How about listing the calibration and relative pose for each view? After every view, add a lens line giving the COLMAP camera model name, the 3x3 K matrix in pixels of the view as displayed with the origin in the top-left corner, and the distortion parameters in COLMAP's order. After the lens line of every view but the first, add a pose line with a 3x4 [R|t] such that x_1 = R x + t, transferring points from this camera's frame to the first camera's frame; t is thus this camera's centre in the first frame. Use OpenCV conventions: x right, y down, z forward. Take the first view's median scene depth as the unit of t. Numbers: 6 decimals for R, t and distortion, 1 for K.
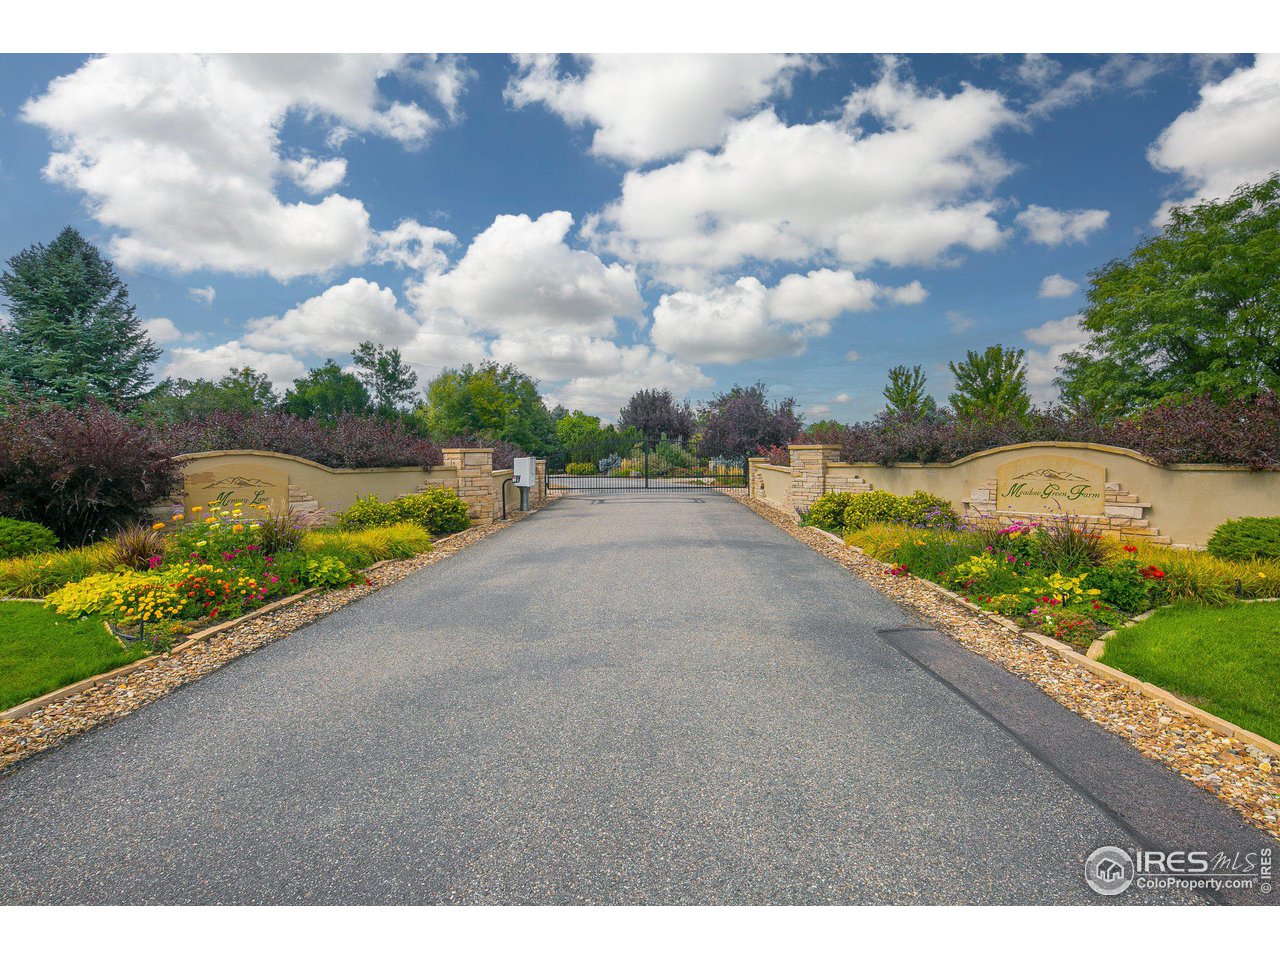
lens RADIAL K [[621.1, 0, 640.2], [0, 621.1, 457.6], [0, 0, 1]] dist [-0.001249, -0.000431]
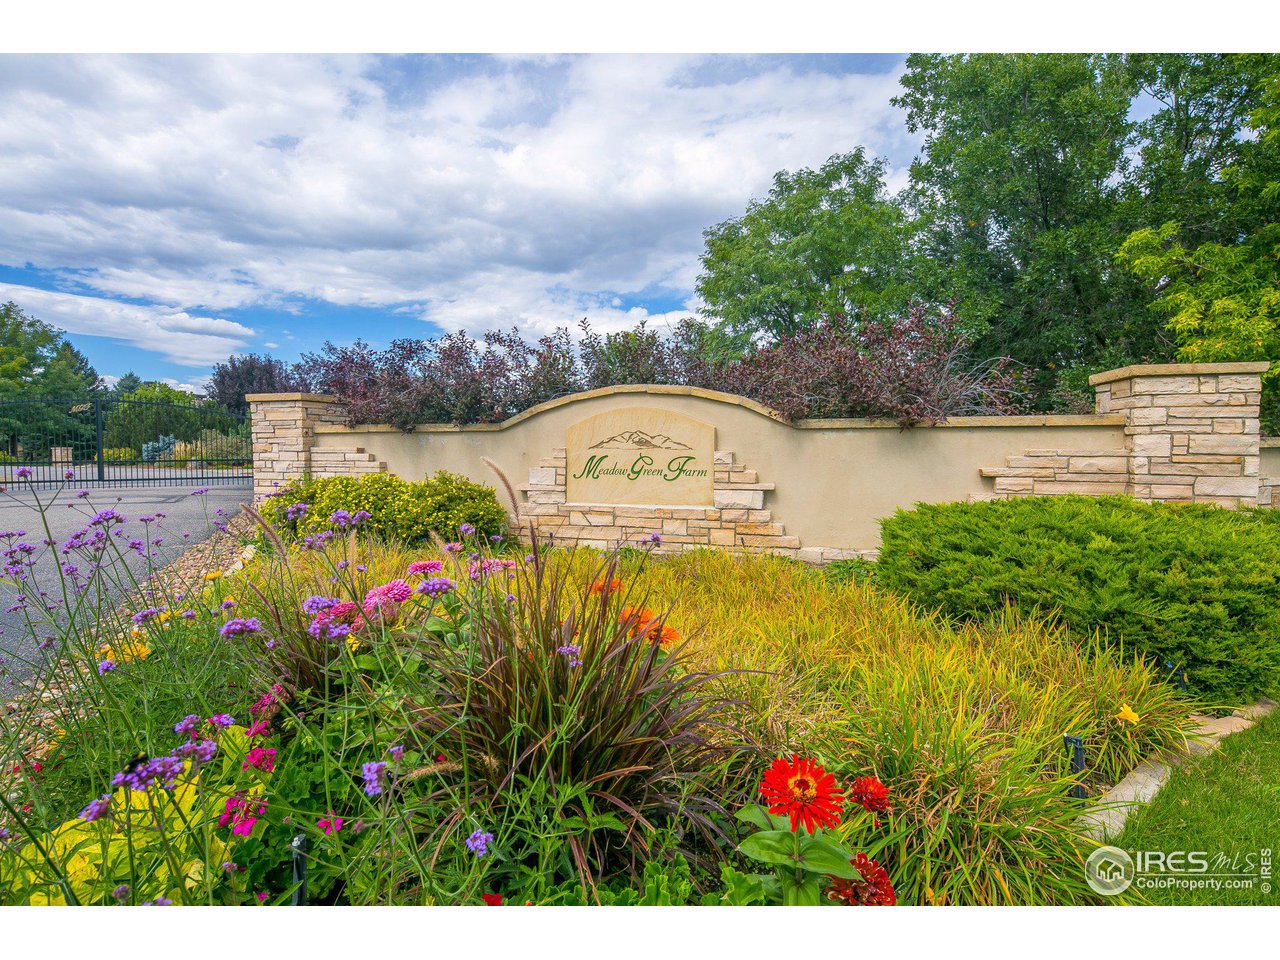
lens RADIAL K [[621.1, 0, 640.2], [0, 621.1, 457.6], [0, 0, 1]] dist [-0.001249, -0.000431]
pose [[0.870512, -0.004216, 0.492129, 0.346000], [-0.003219, 0.999893, 0.014261, 0.034103], [-0.492136, -0.013998, 0.870406, 0.453134]]
